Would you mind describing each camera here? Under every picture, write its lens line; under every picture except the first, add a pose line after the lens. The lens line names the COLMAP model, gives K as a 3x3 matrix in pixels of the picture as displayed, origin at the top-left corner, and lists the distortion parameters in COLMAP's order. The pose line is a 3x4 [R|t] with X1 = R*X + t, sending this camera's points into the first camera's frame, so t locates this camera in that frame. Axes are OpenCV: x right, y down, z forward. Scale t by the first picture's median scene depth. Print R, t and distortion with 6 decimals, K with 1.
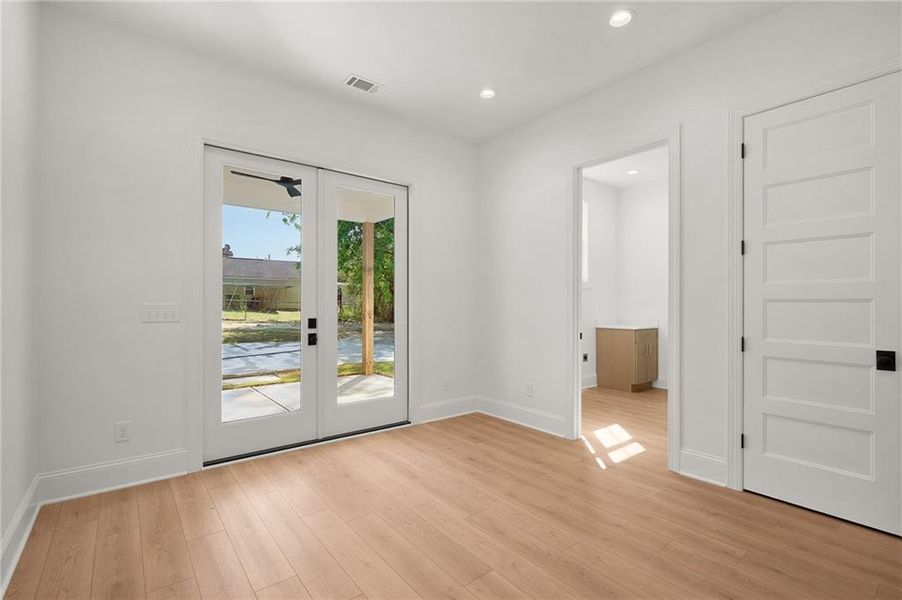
lens RADIAL K [[412.2, 0, 450.8], [0, 412.2, 302.1], [0, 0, 1]] dist [-0.001712, -0.000035]
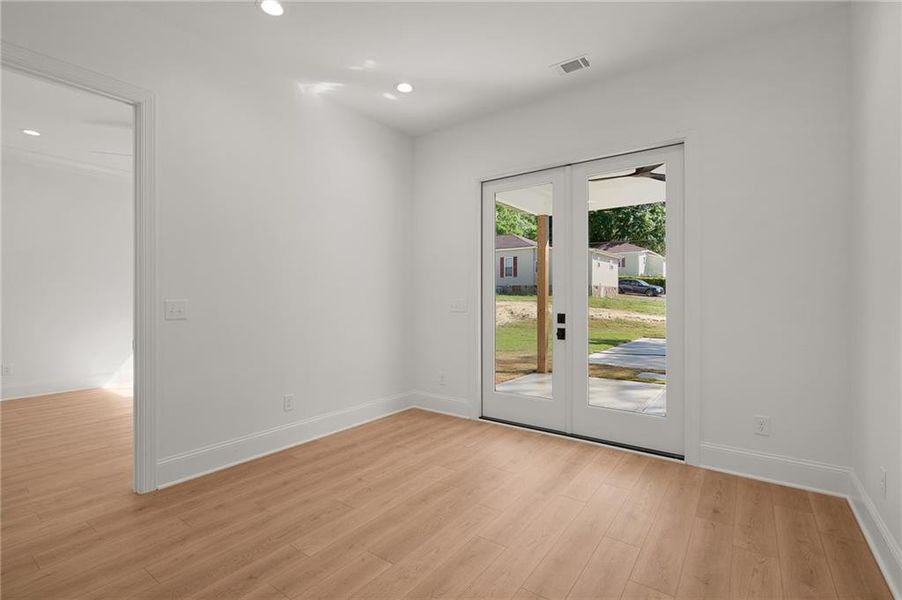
lens RADIAL K [[413.7, 0, 452.5], [0, 413.7, 298.1], [0, 0, 1]] dist [-0.000196, -0.000595]
pose [[0.262551, -0.002954, -0.964914, 0.512606], [0.003491, 0.999992, -0.002111, 0.001739], [0.964912, -0.002814, 0.262559, 0.402332]]
